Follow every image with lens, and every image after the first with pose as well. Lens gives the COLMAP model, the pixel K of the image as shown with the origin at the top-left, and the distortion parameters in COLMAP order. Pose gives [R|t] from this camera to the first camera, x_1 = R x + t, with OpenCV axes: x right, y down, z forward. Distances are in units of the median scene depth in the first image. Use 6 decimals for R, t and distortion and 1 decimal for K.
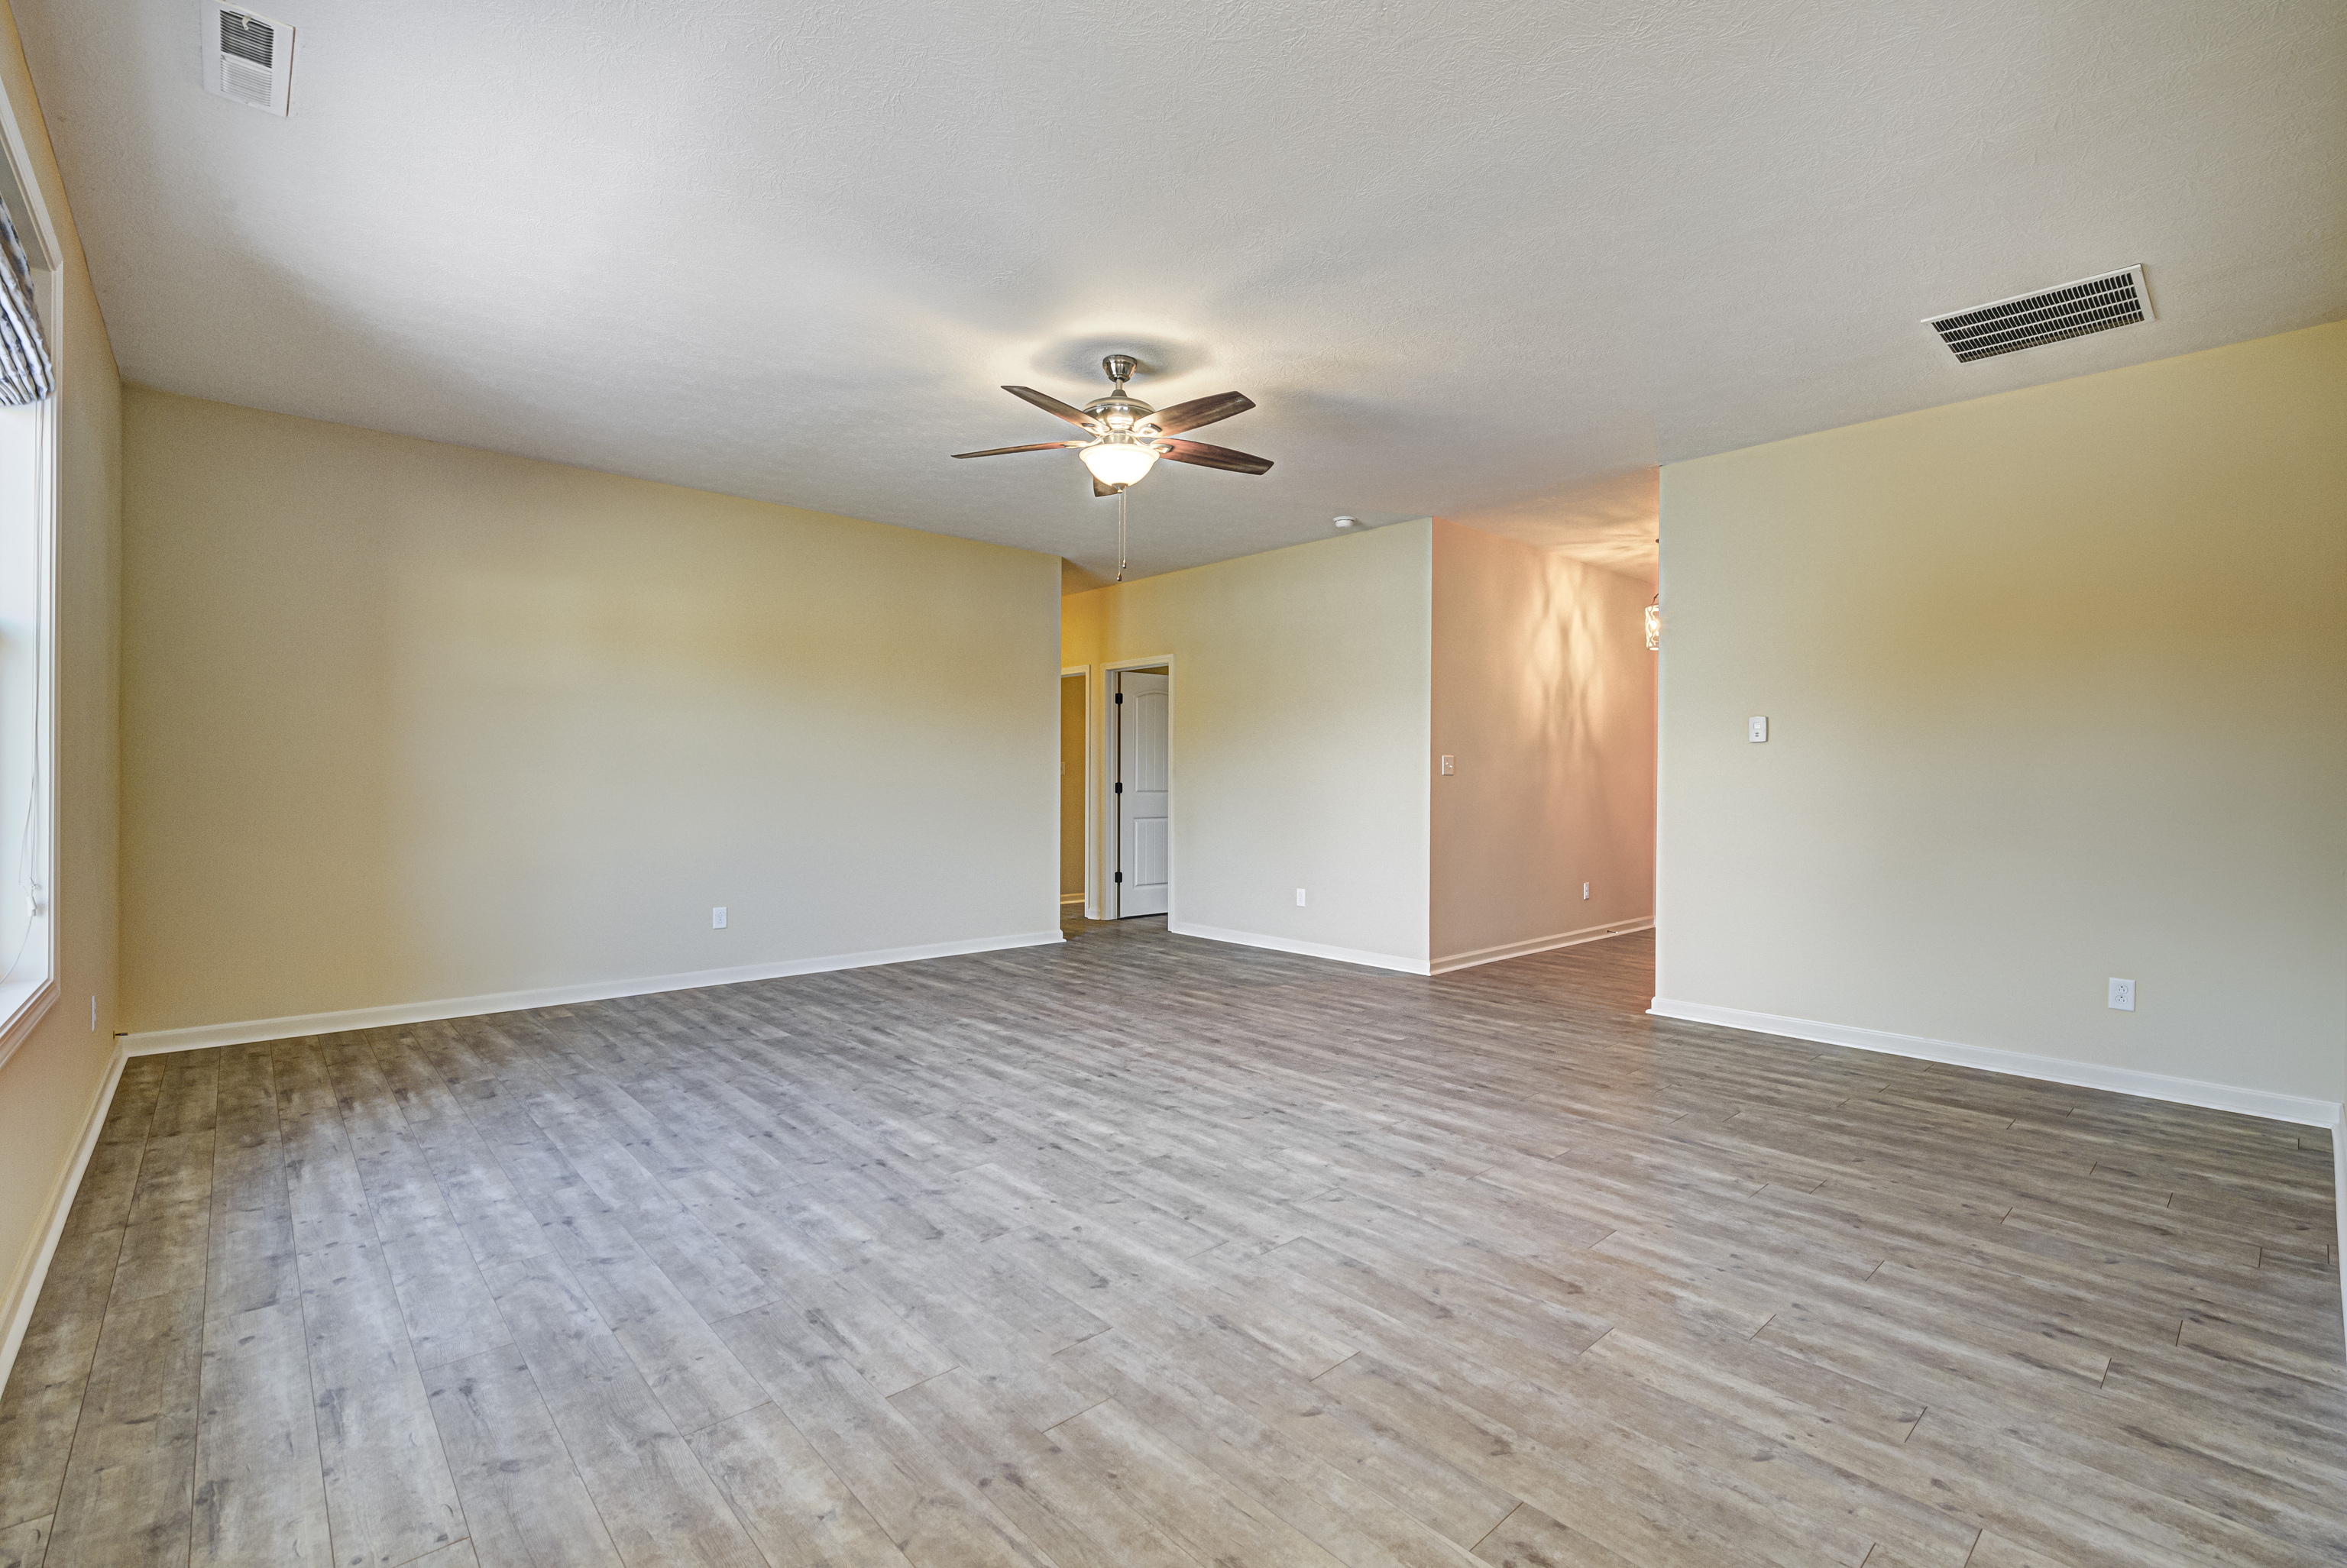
lens RADIAL K [[1031.0, 0, 1166.9], [0, 1031.0, 778.1], [0, 0, 1]] dist [0.000694, -0.001875]
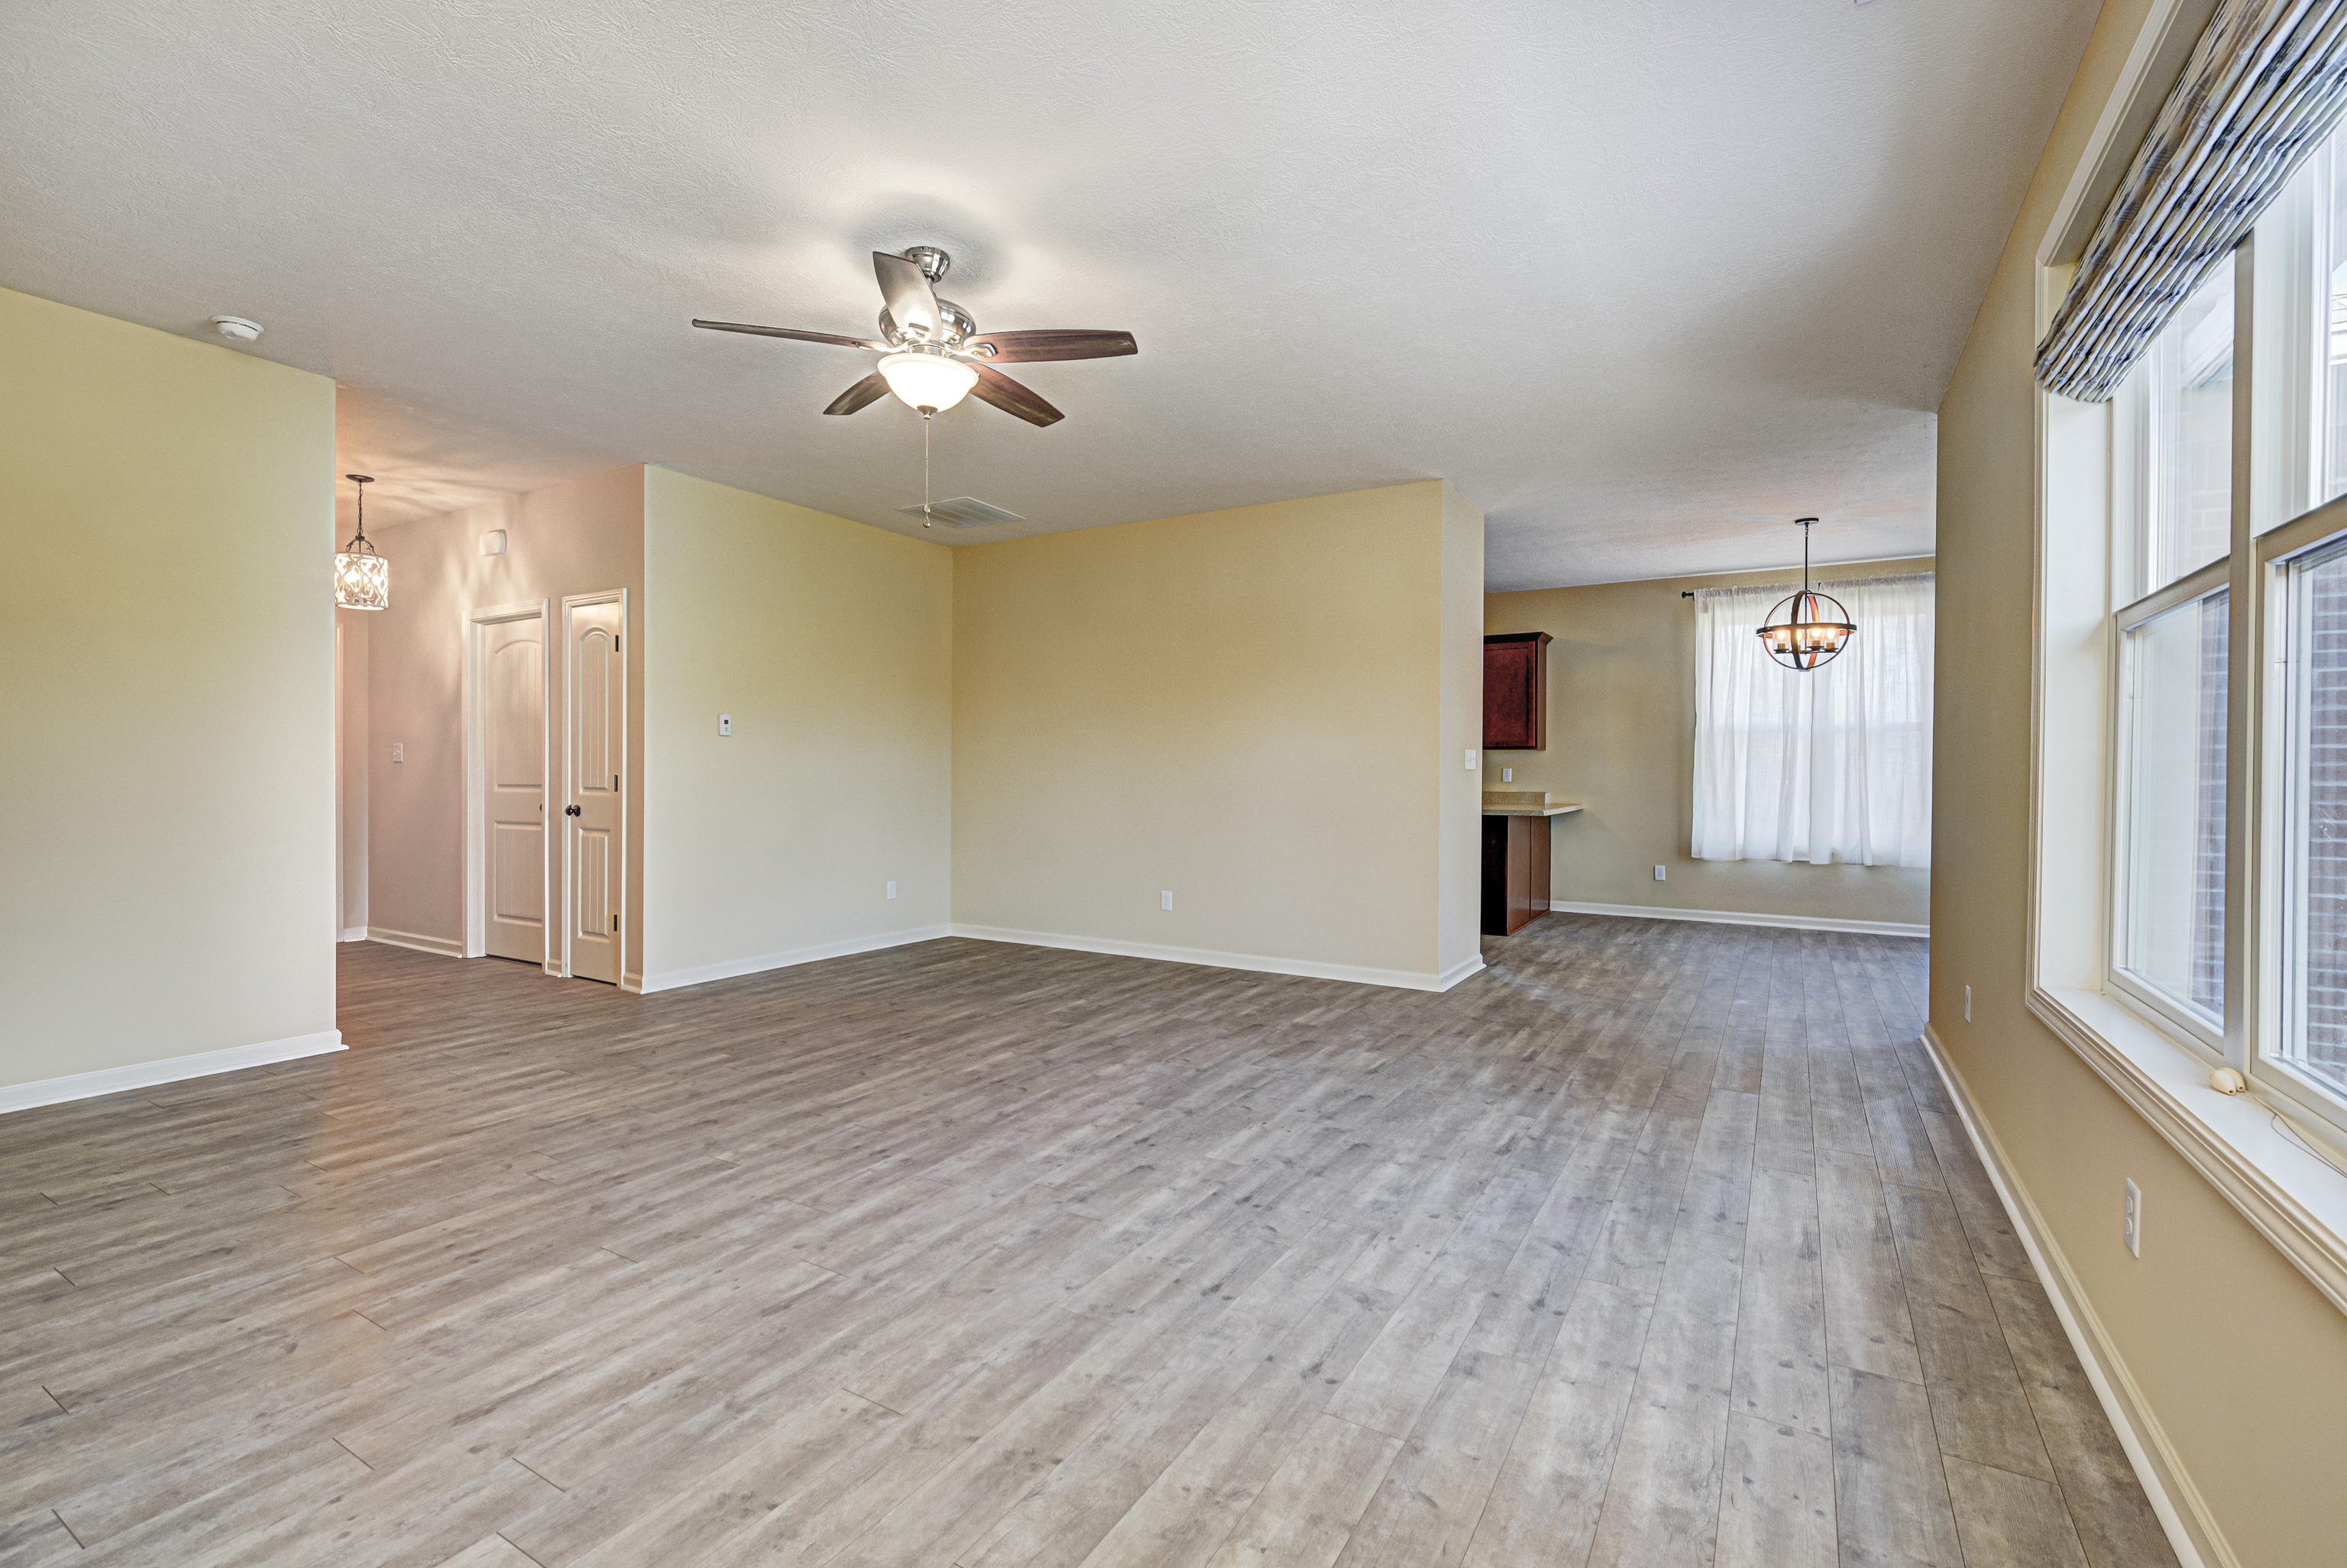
lens RADIAL K [[1031.0, 0, 1176.4], [0, 1031.0, 782.8], [0, 0, 1]] dist [0.000694, -0.001875]
pose [[-0.295668, -0.016846, 0.955142, -1.121905], [-0.008615, 0.999851, 0.014967, -0.004458], [-0.955252, -0.003804, -0.295769, 1.333356]]
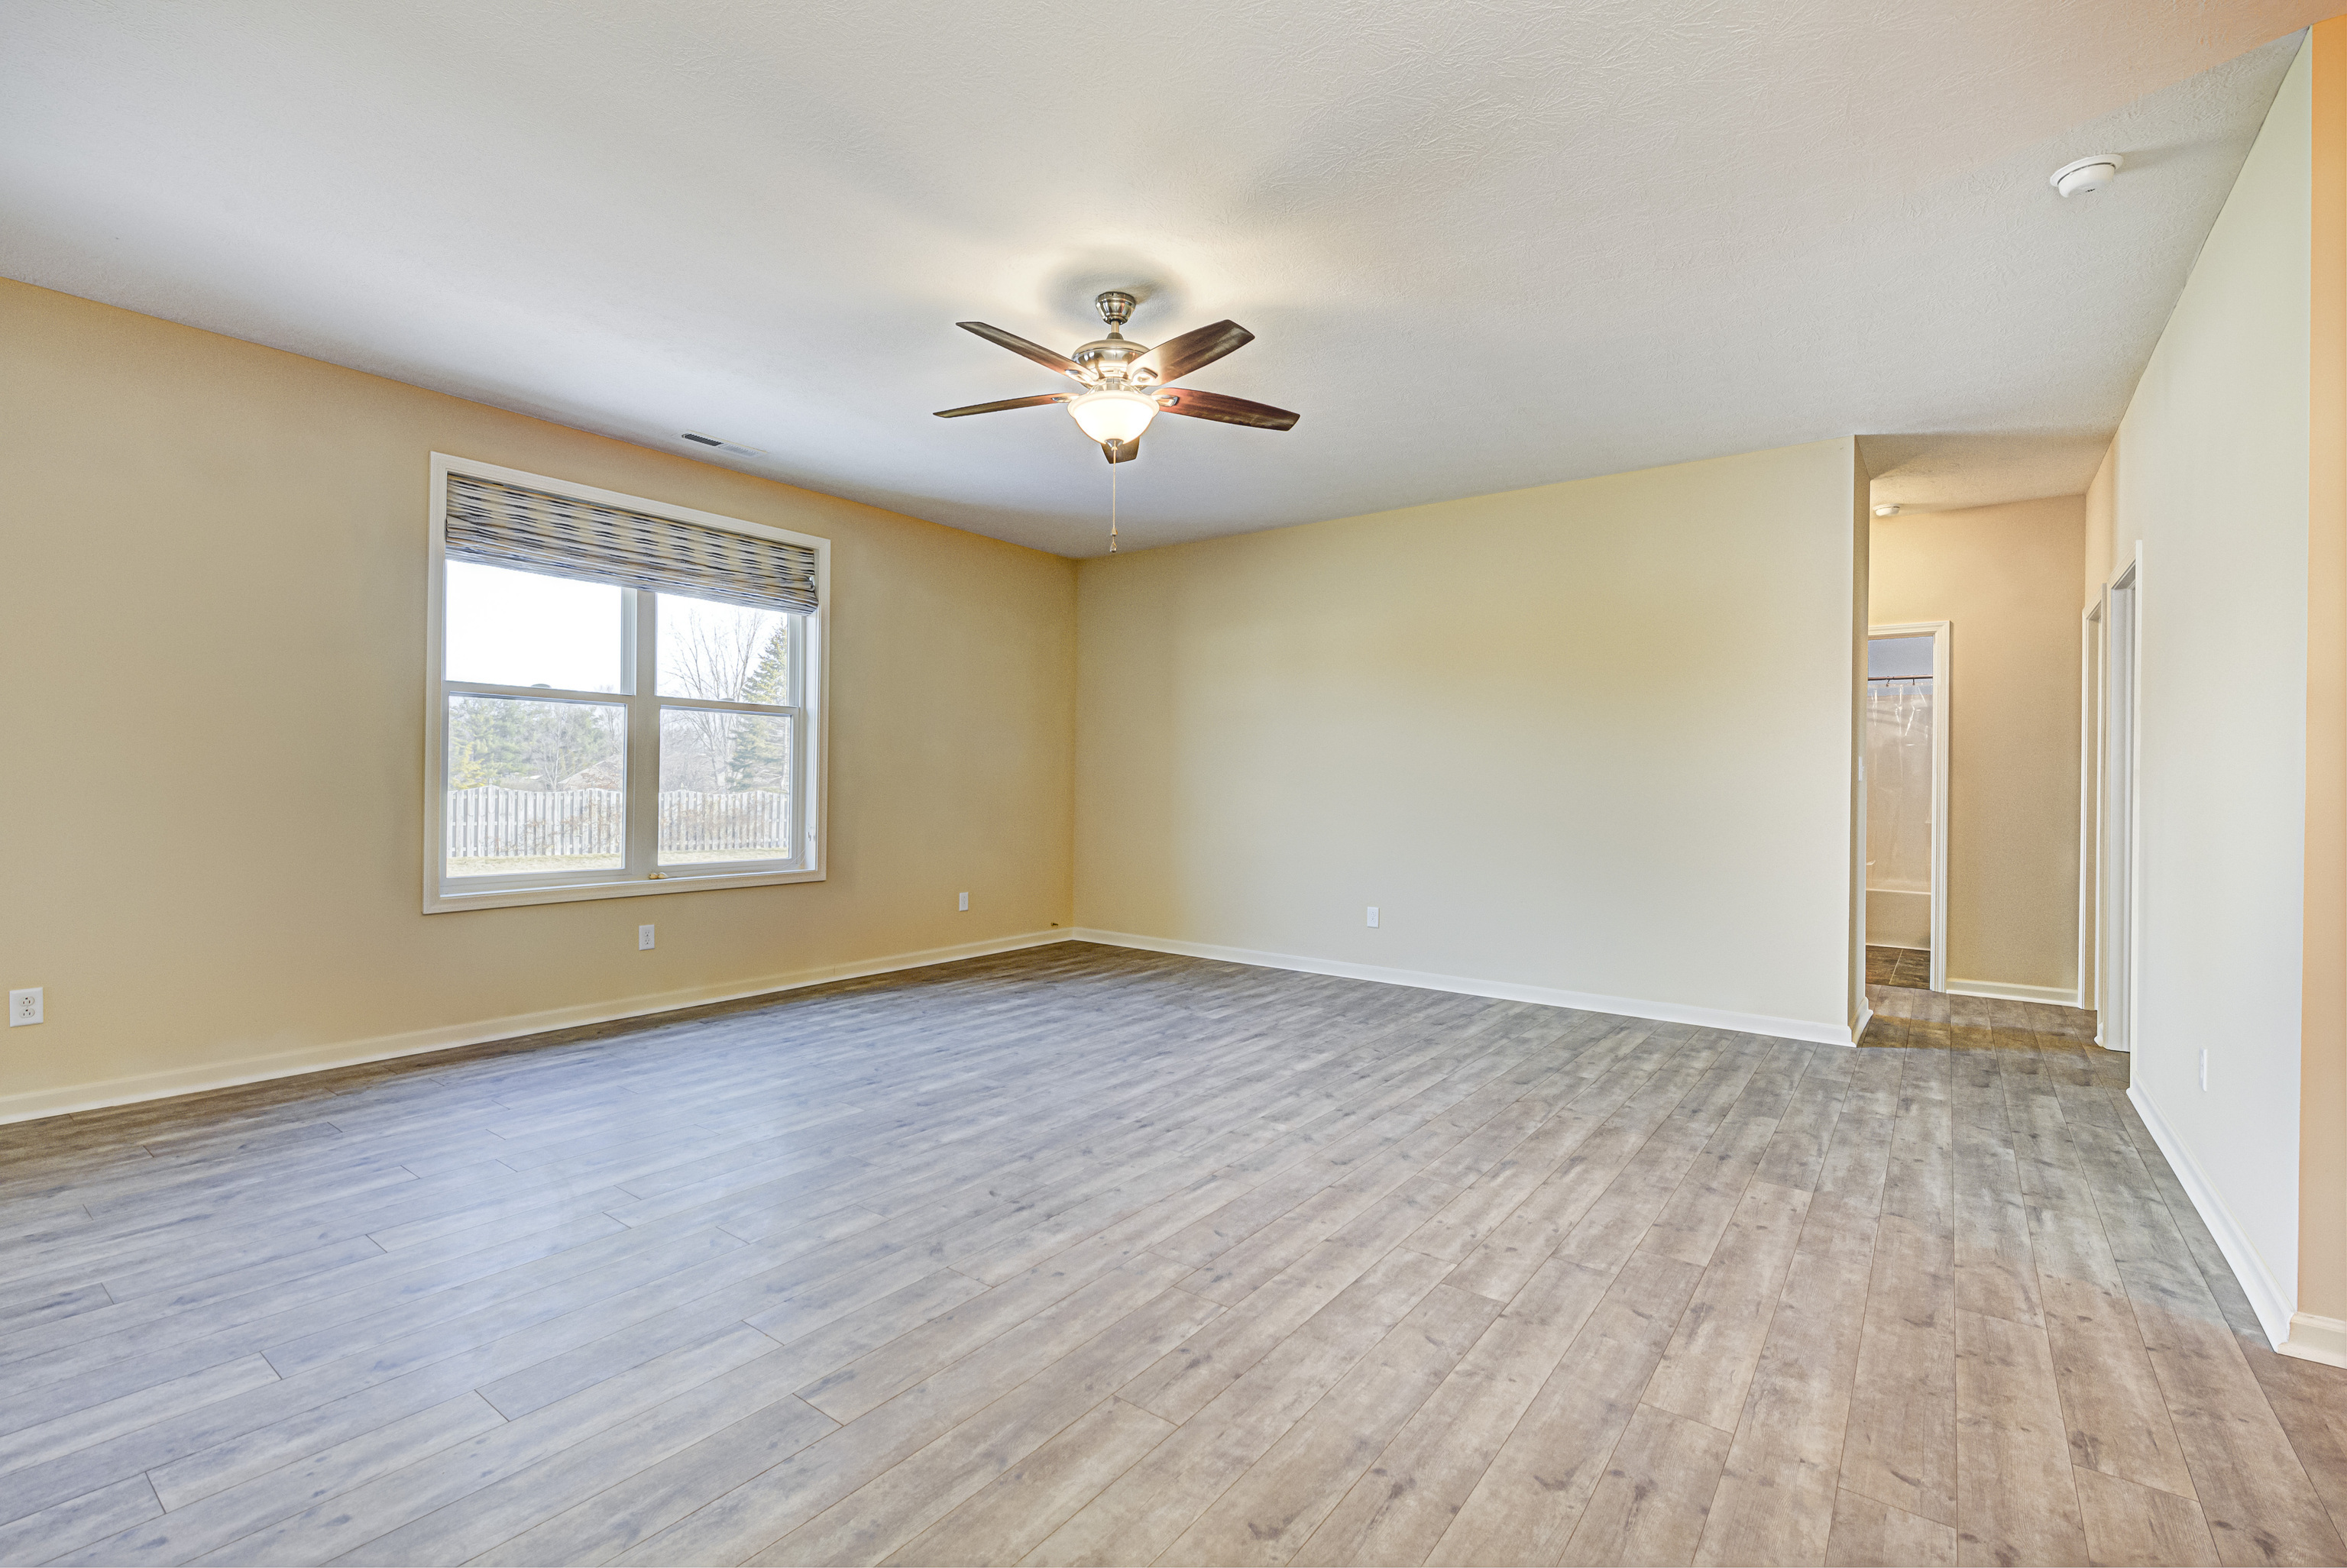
lens RADIAL K [[1031.0, 0, 1177.2], [0, 1031.0, 790.0], [0, 0, 1]] dist [0.000694, -0.001875]
pose [[0.195295, 0.006478, -0.980723, 1.034782], [-0.008292, 0.999953, 0.004954, 0.006282], [0.980709, 0.007165, 0.195340, 1.122881]]
